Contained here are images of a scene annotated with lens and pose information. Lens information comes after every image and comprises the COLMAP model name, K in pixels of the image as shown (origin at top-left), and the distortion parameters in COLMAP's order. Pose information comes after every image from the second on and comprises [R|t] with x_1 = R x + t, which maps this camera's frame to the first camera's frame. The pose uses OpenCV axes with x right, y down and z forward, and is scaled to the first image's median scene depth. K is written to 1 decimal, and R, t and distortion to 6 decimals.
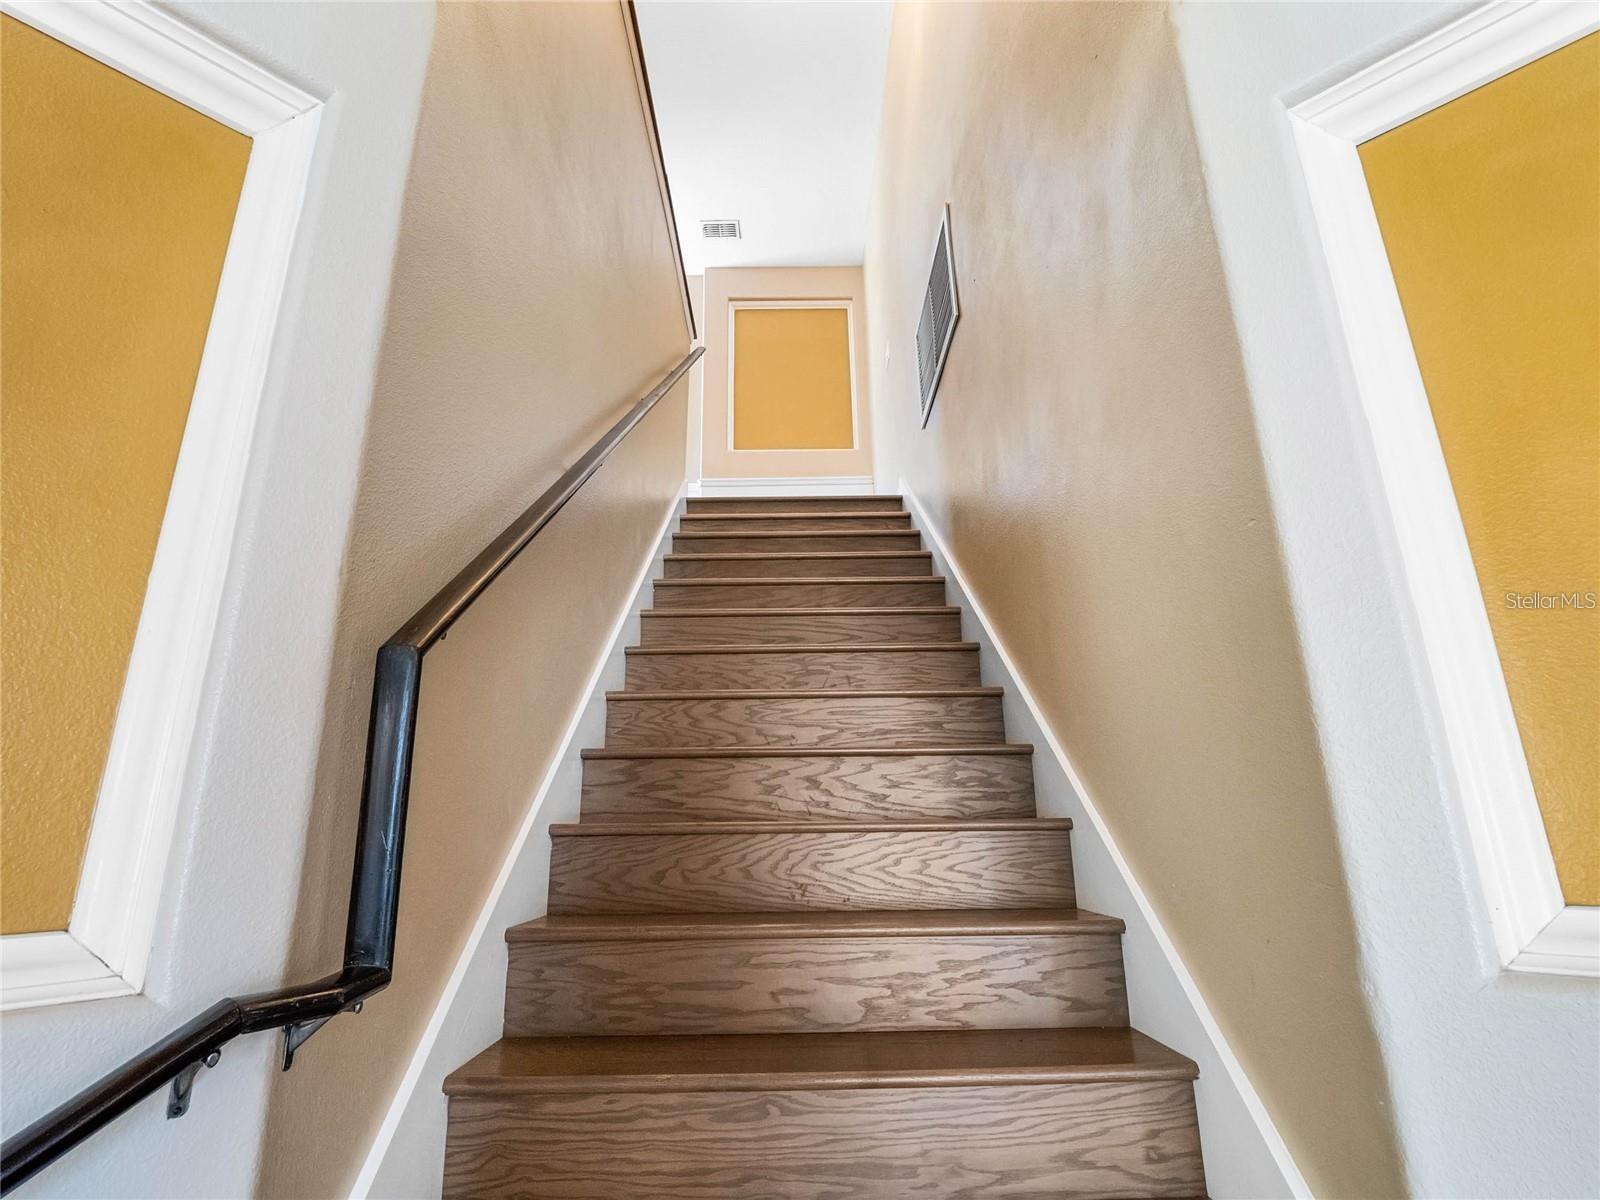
lens RADIAL K [[790.4, 0, 800.7], [0, 790.4, 591.3], [0, 0, 1]] dist [-0.001301, -0.000915]
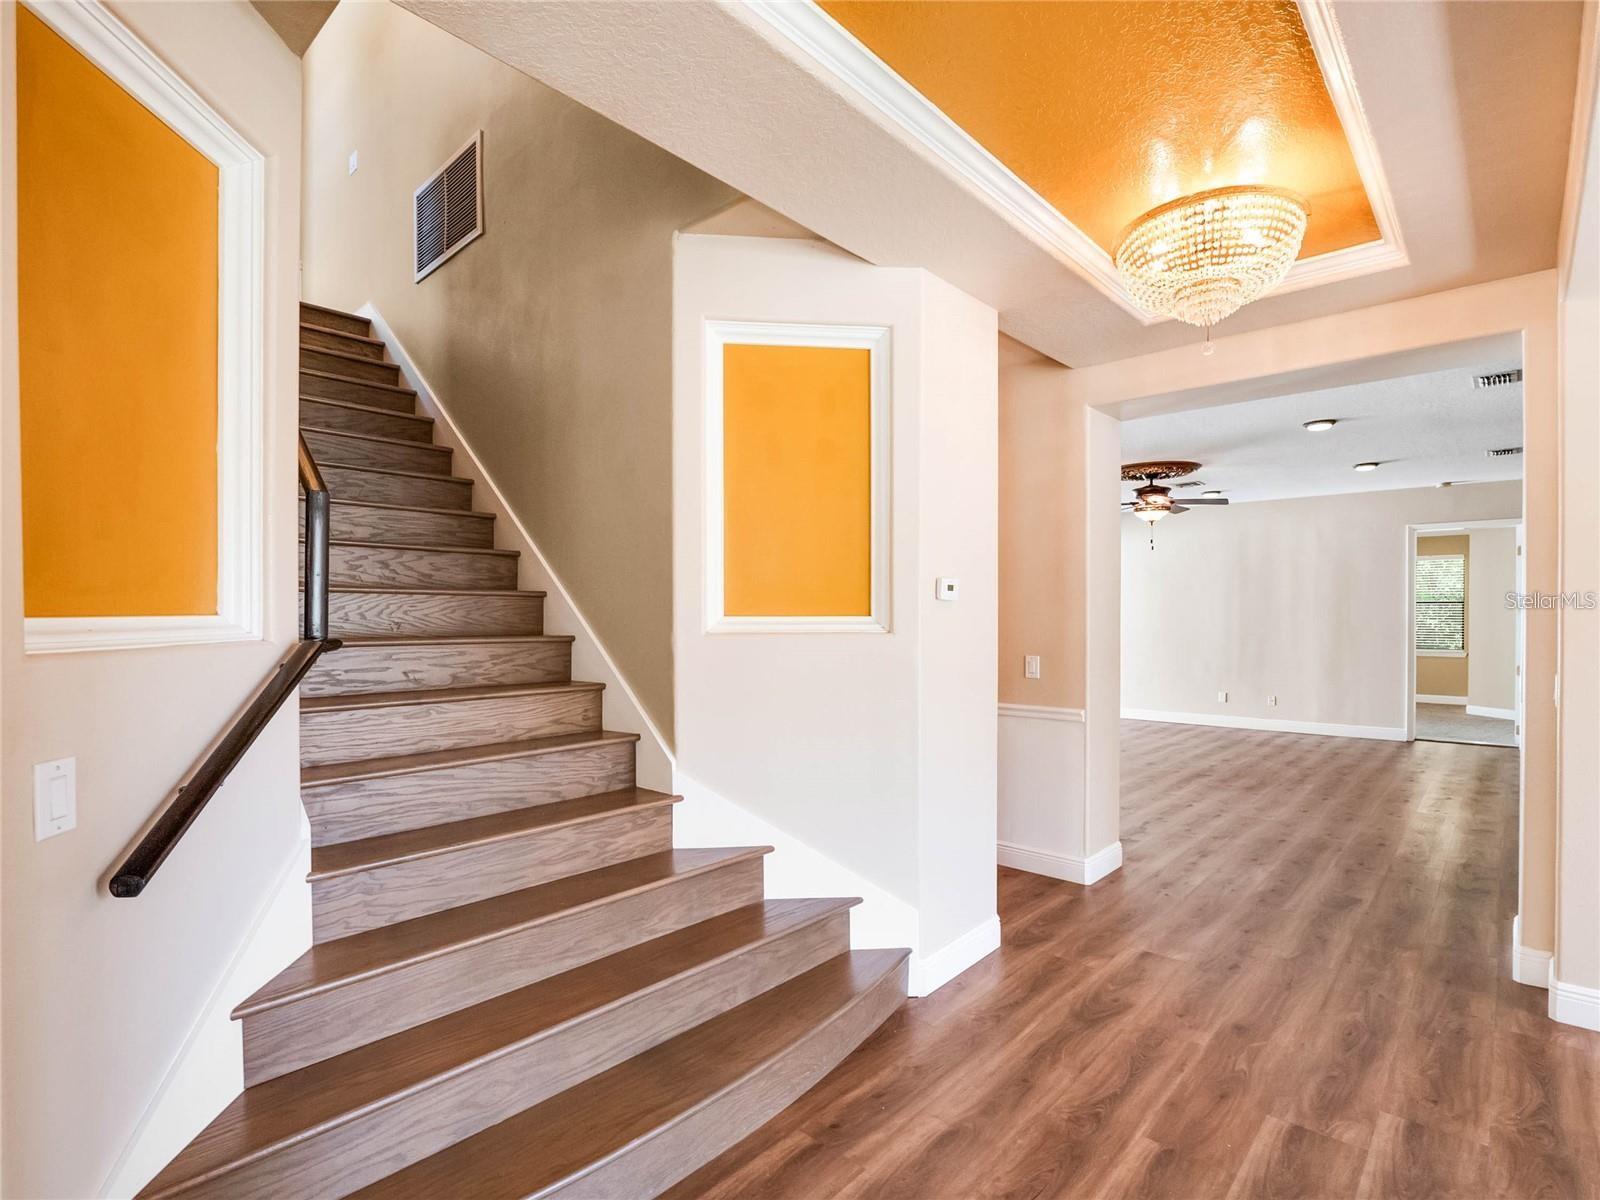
lens RADIAL K [[790.4, 0, 800.7], [0, 790.4, 591.3], [0, 0, 1]] dist [-0.001301, -0.000915]
pose [[0.686907, 0.036604, 0.725823, -0.553657], [-0.218782, 0.962815, 0.158496, -0.135431], [-0.693032, -0.267669, 0.669373, -0.632671]]
